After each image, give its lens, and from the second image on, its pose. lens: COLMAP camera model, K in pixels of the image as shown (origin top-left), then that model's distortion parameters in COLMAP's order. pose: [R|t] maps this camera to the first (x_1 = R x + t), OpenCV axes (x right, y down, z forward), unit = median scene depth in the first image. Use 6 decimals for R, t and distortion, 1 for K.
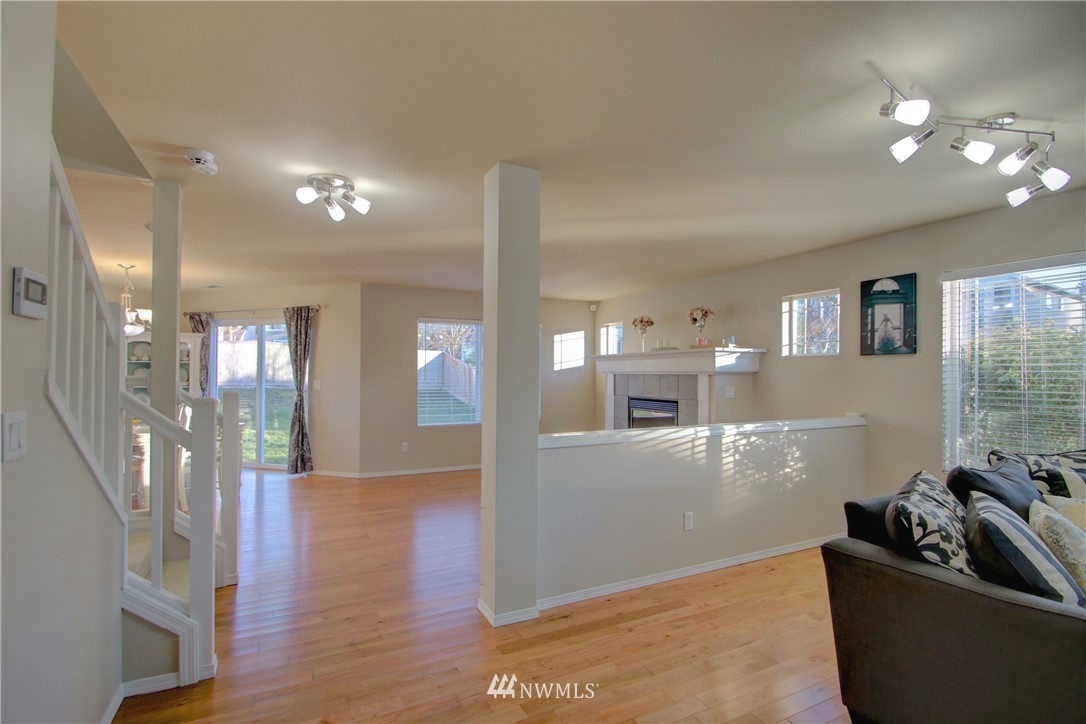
lens RADIAL K [[516.2, 0, 547.2], [0, 516.2, 370.9], [0, 0, 1]] dist [0.014259, -0.006711]
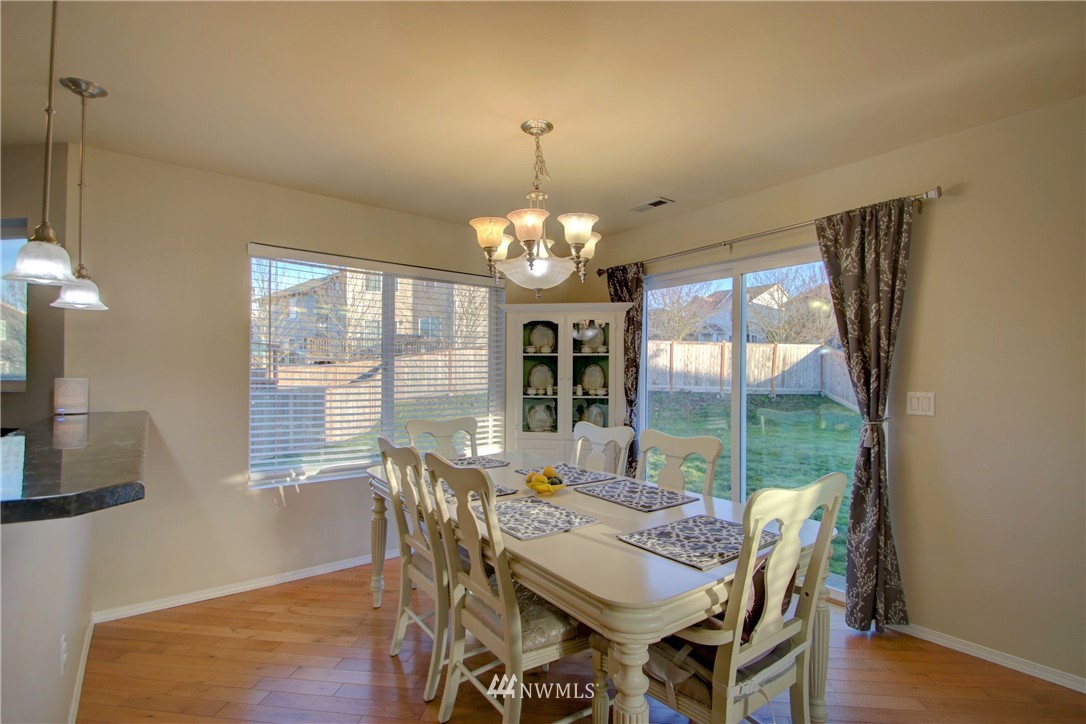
lens RADIAL K [[516.2, 0, 543.9], [0, 516.2, 363.8], [0, 0, 1]] dist [0.014259, -0.006711]
pose [[0.824201, -0.013212, -0.566143, -0.618178], [0.005308, 0.999864, -0.015607, 0.003497], [0.566272, 0.009858, 0.824159, 0.712466]]
